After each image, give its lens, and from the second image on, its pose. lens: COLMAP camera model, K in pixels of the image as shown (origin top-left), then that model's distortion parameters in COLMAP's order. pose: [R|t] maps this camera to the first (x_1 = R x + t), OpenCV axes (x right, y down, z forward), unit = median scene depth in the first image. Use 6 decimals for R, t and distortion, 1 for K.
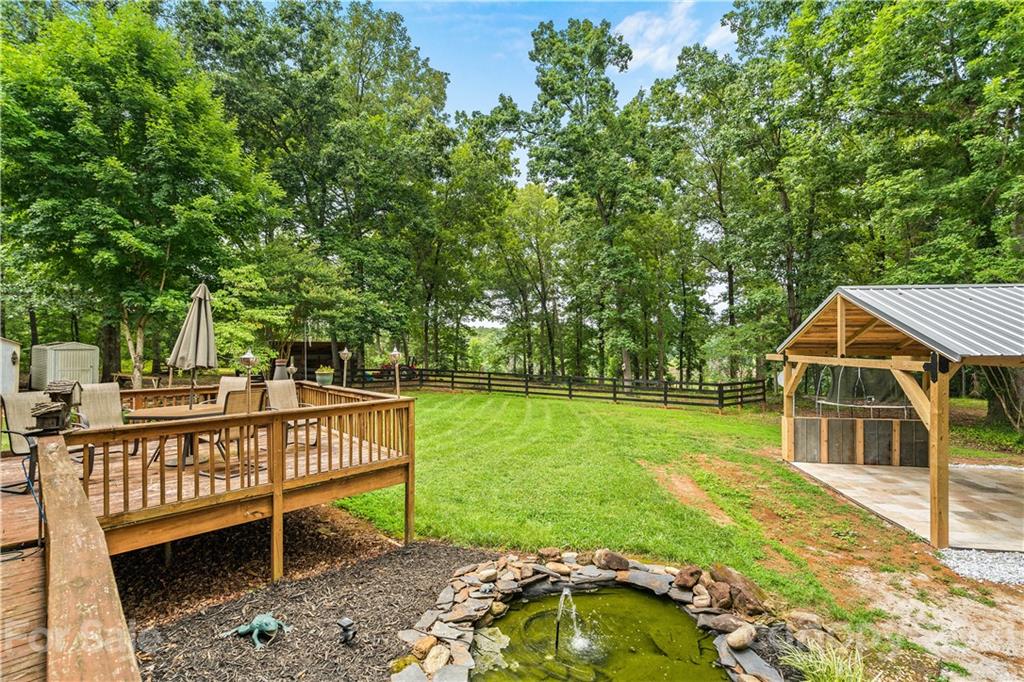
lens RADIAL K [[473.7, 0, 504.7], [0, 473.7, 344.3], [0, 0, 1]] dist [-0.005082, 0.001811]
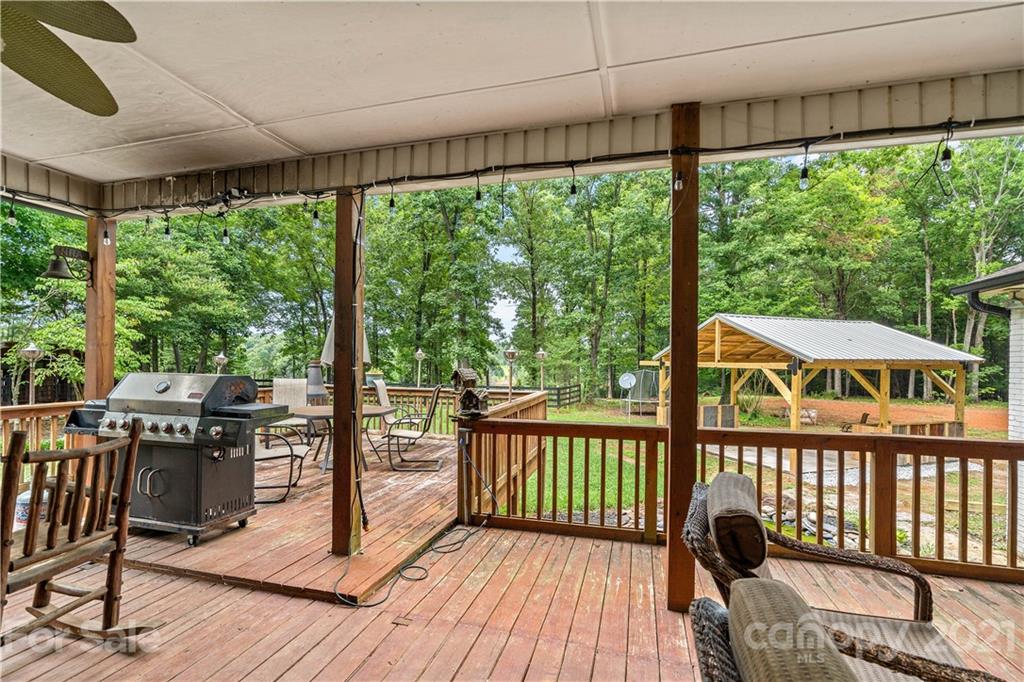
lens RADIAL K [[473.7, 0, 513.5], [0, 473.7, 344.7], [0, 0, 1]] dist [-0.005082, 0.001811]
pose [[0.884290, 0.024287, 0.466306, -0.164573], [-0.014258, 0.999585, -0.025024, 0.006223], [-0.466720, 0.015480, 0.884270, 0.003409]]
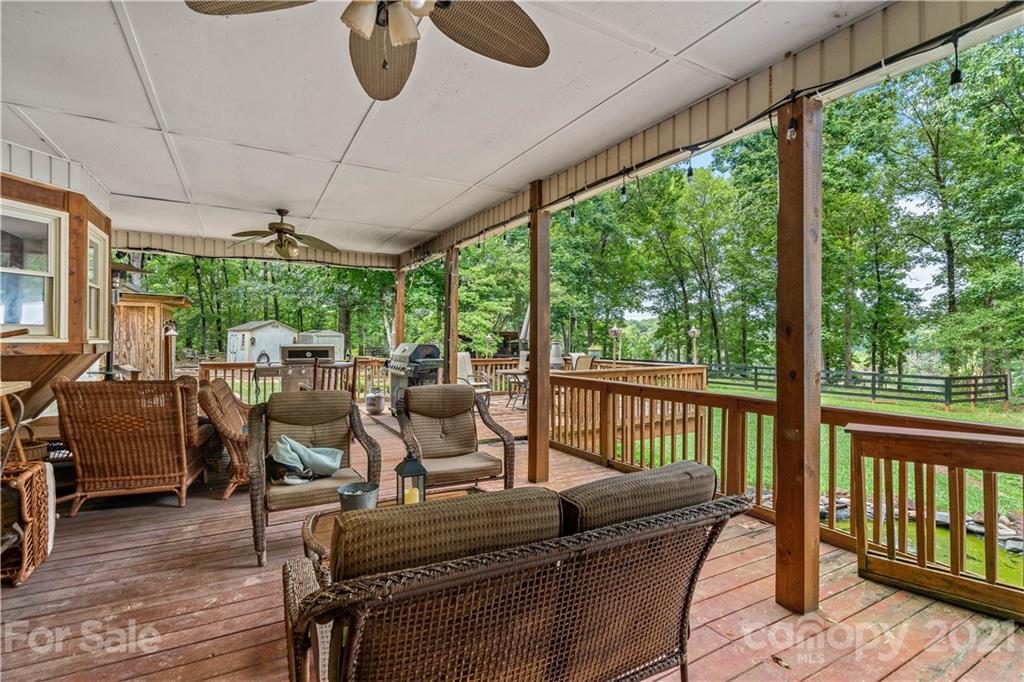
lens RADIAL K [[473.7, 0, 511.0], [0, 473.7, 336.0], [0, 0, 1]] dist [-0.005082, 0.001811]
pose [[0.958452, 0.003662, -0.285229, -0.065364], [-0.003943, 0.999992, -0.000411, 0.007601], [0.285225, 0.001519, 0.958459, -0.073556]]
